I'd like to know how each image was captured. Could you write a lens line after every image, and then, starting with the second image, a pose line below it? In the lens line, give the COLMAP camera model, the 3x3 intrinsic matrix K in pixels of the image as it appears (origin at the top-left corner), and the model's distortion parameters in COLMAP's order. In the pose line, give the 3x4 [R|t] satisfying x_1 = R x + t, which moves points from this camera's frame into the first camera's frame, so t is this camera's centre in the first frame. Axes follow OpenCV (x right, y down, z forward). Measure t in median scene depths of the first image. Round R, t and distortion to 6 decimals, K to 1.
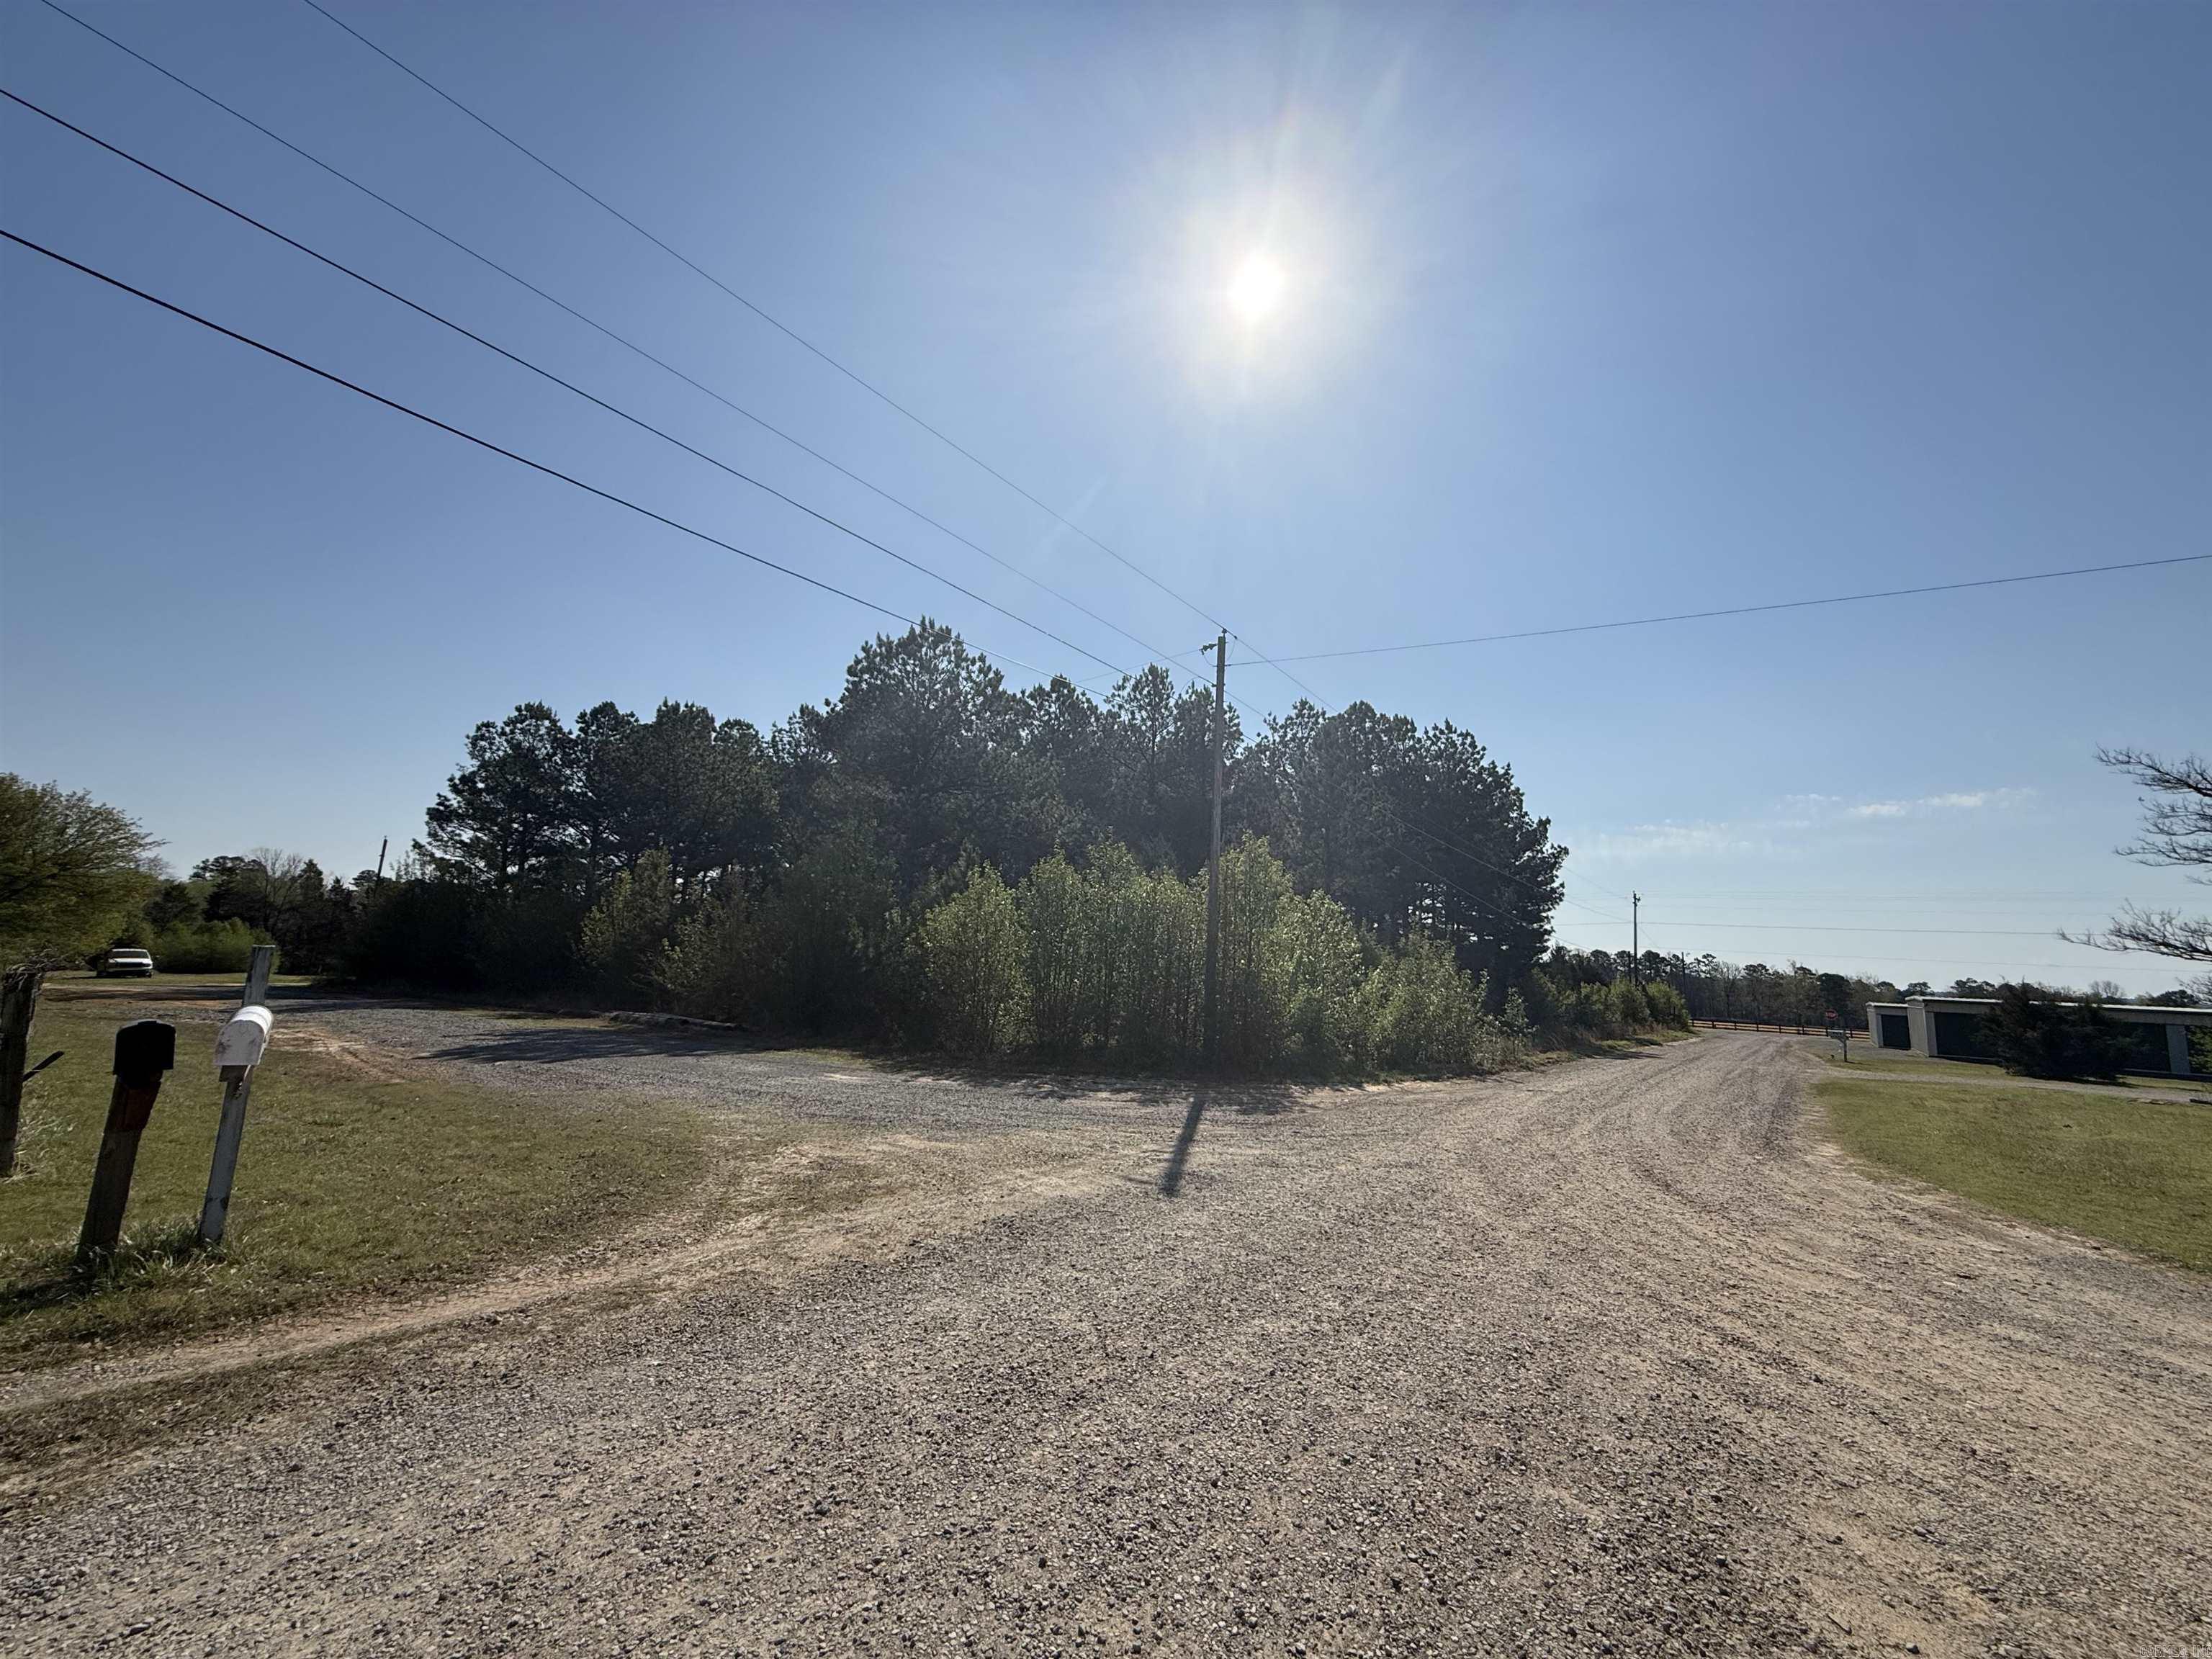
lens RADIAL K [[877.2, 0, 1102.5], [0, 877.2, 827.3], [0, 0, 1]] dist [0.000667, 0.000080]
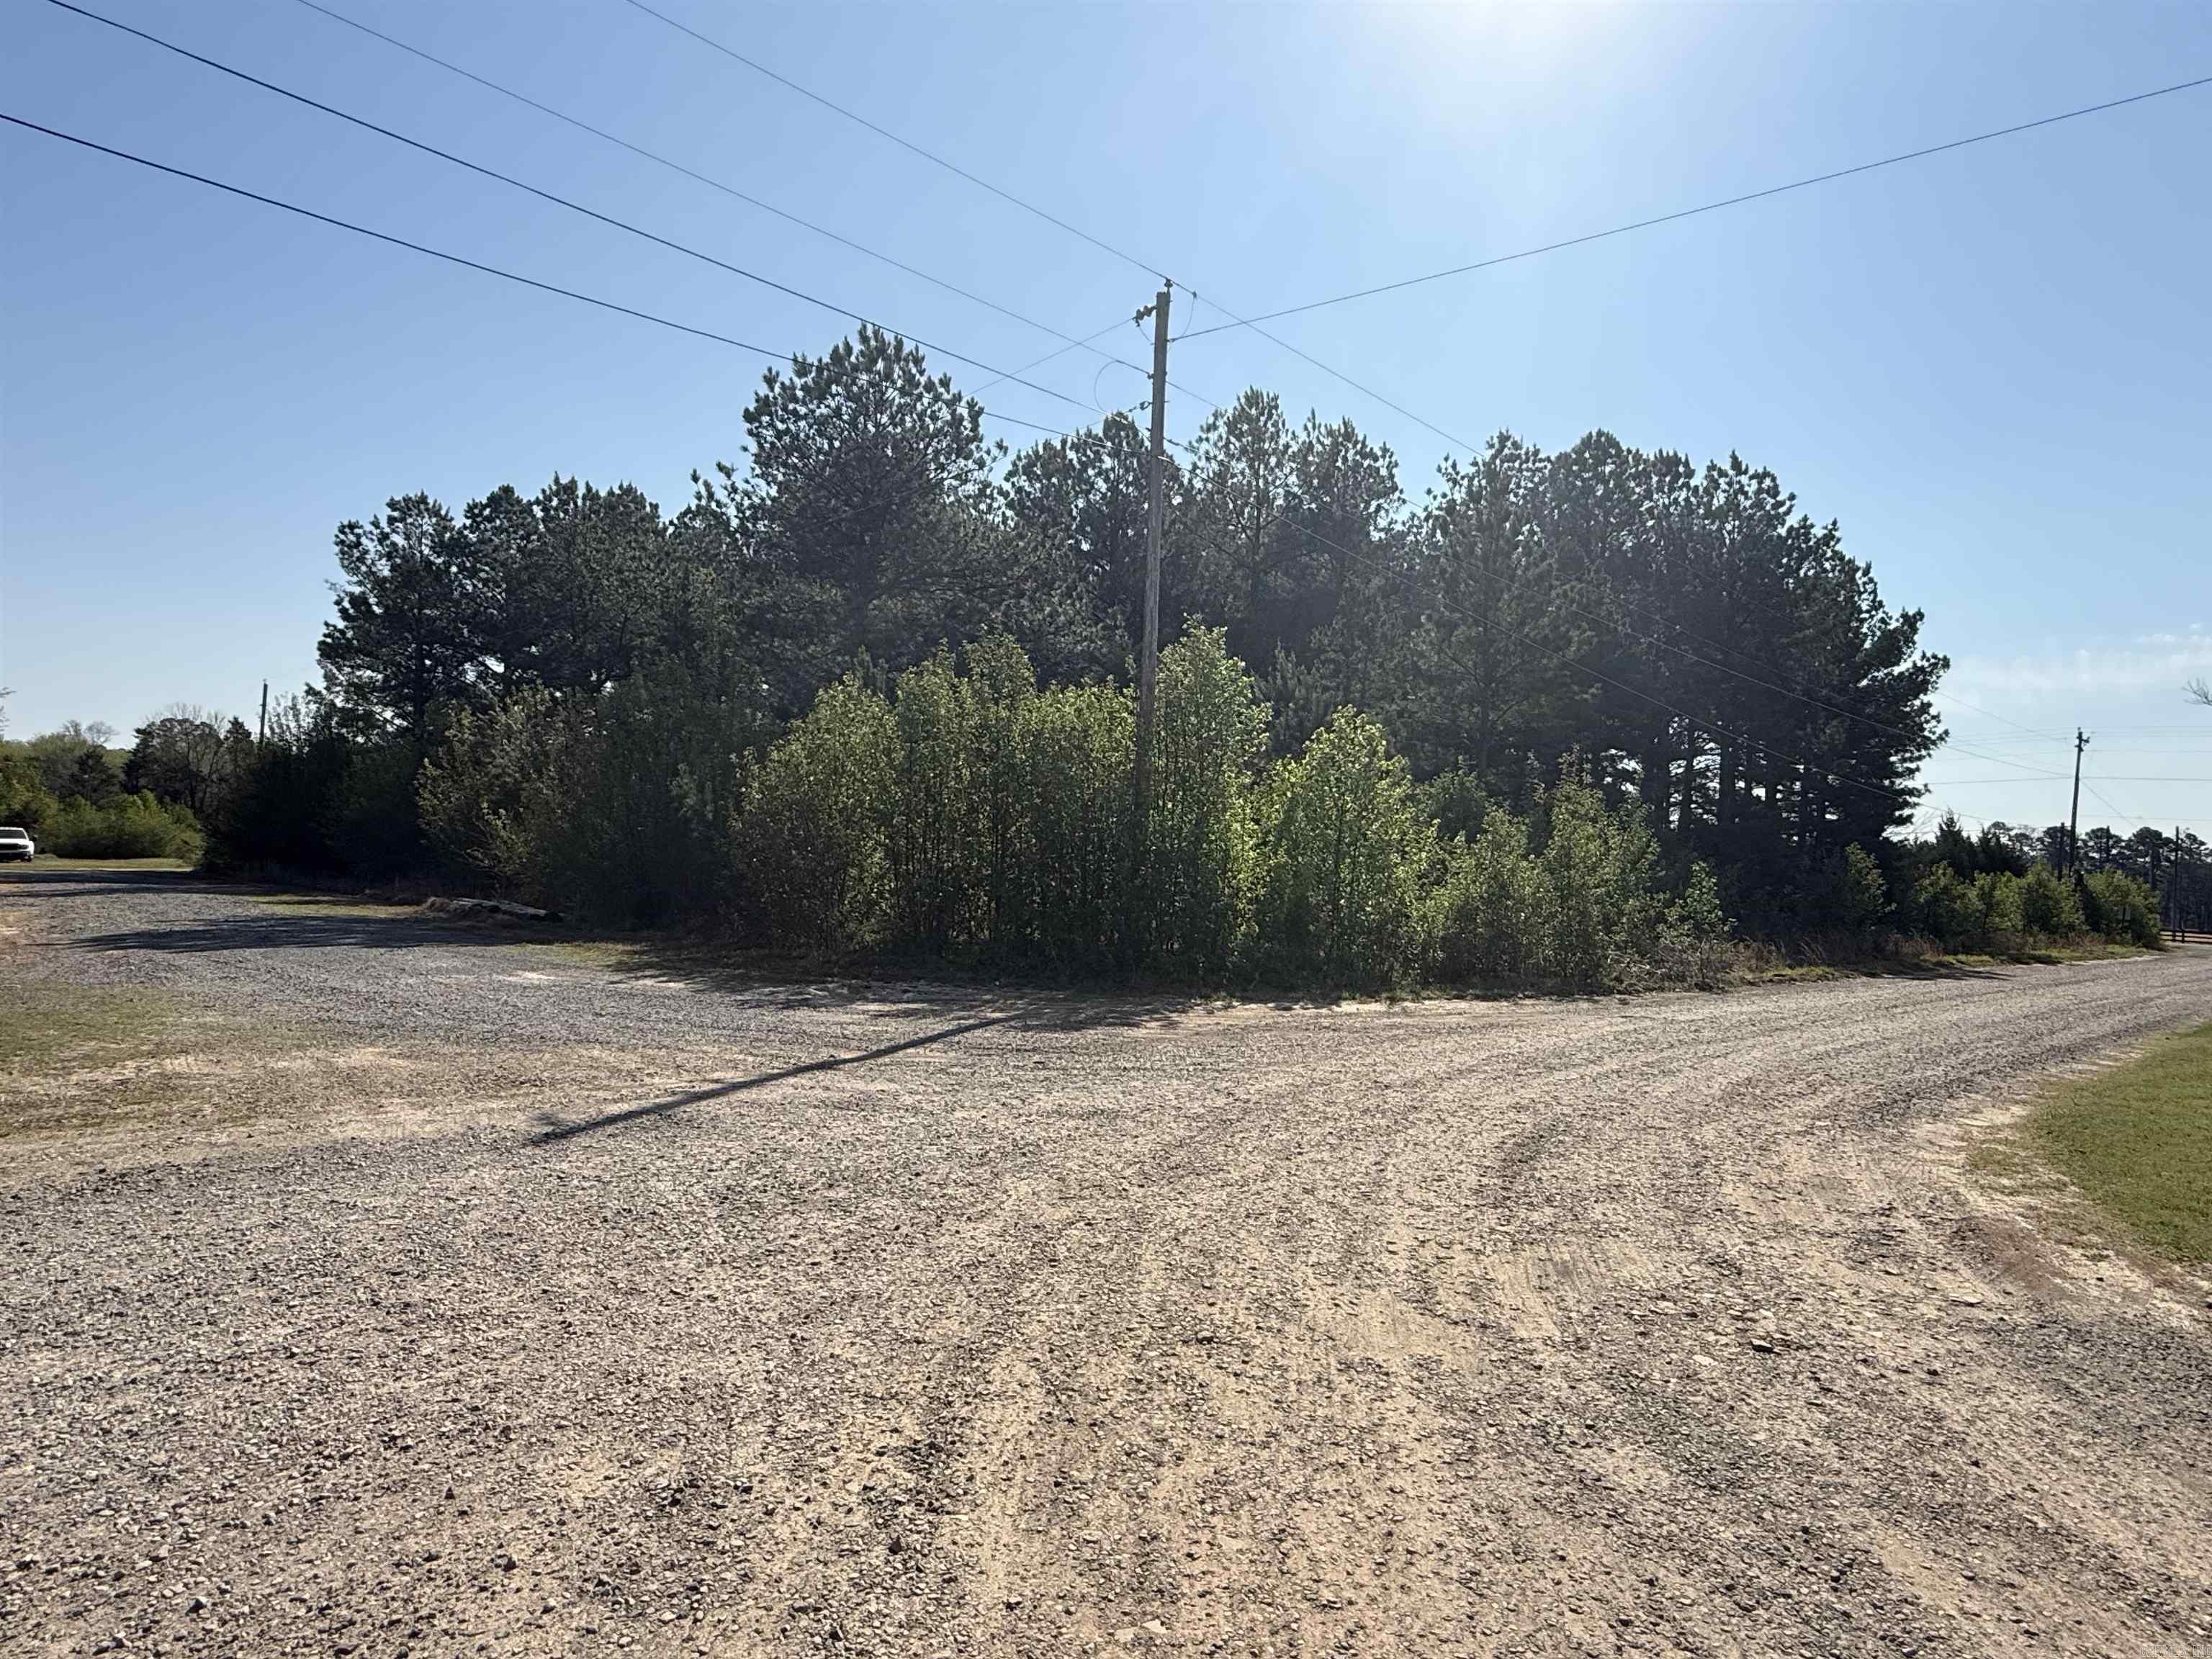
lens RADIAL K [[1237.4, 0, 1112.5], [0, 1237.4, 825.3], [0, 0, 1]] dist [0.001064, -0.000332]
pose [[0.988862, -0.004736, -0.148761, 0.129496], [0.024461, 0.991074, 0.131050, 0.021400], [0.146813, -0.133229, 0.980151, 0.053862]]
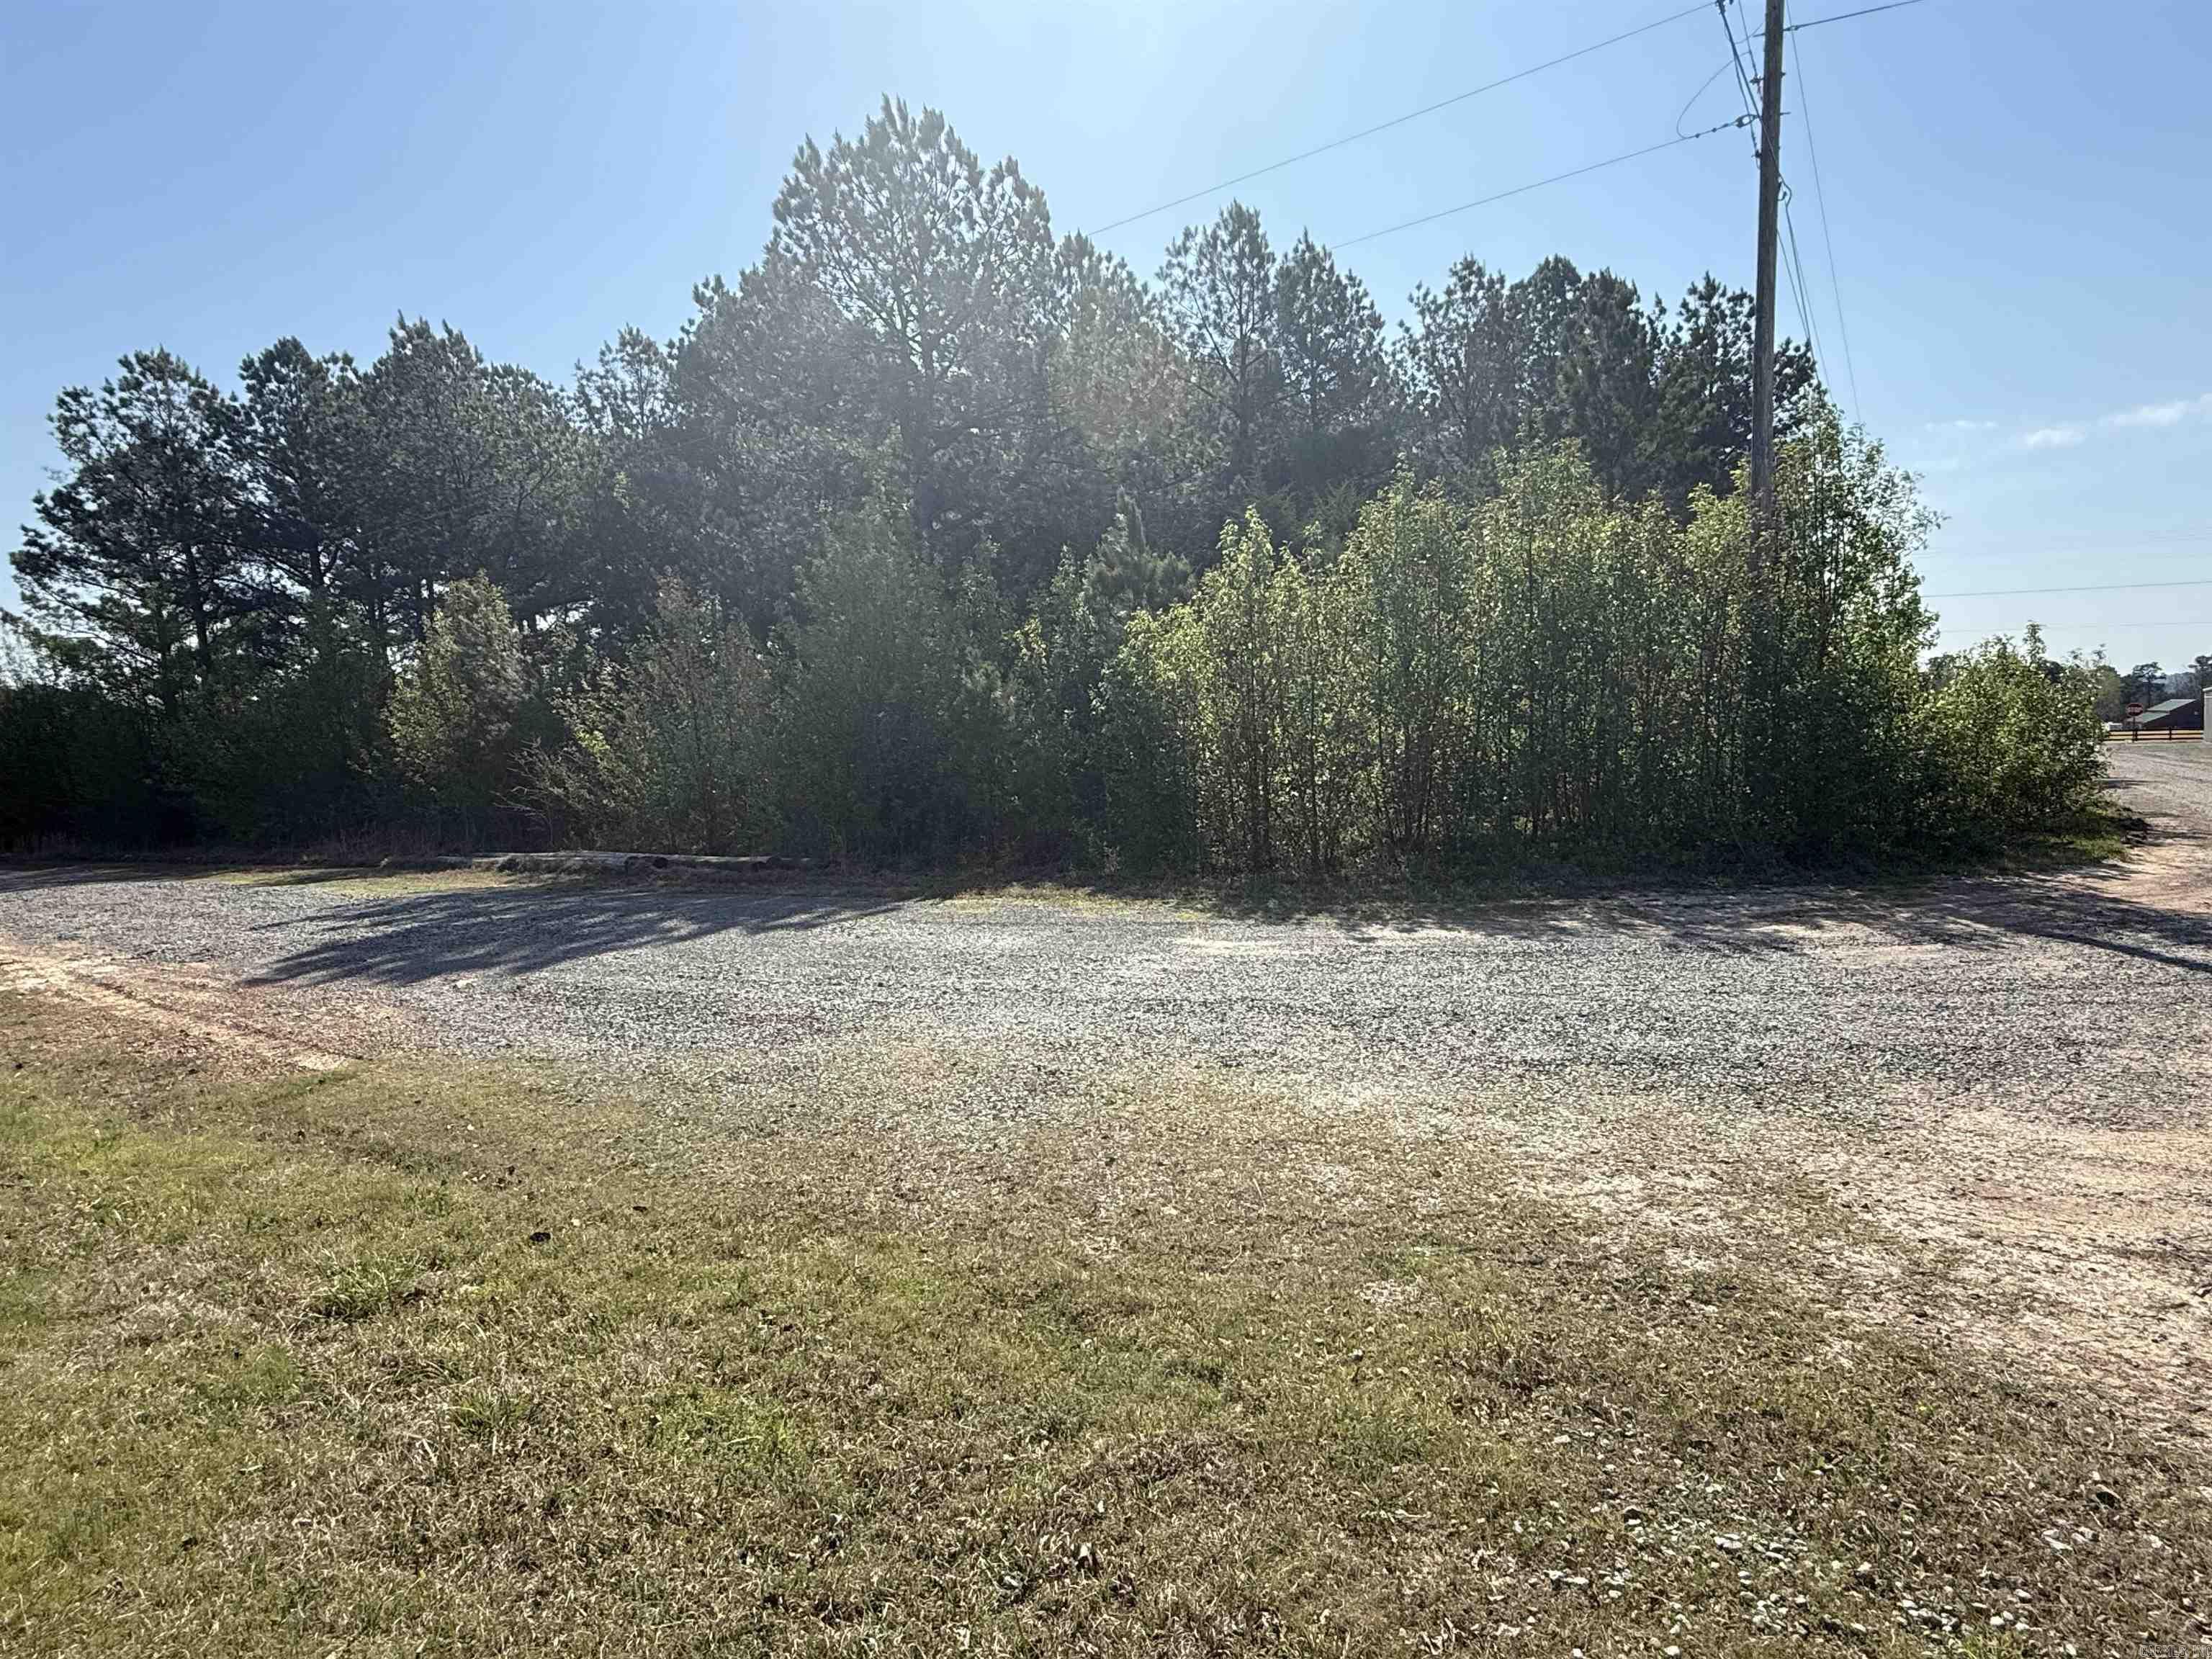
lens RADIAL K [[1237.4, 0, 1092.8], [0, 1237.4, 830.3], [0, 0, 1]] dist [0.001064, -0.000332]
pose [[0.995143, -0.085537, 0.048723, -0.167521], [0.071708, 0.968979, 0.236513, 0.026400], [-0.067442, -0.231870, 0.970406, 0.159365]]
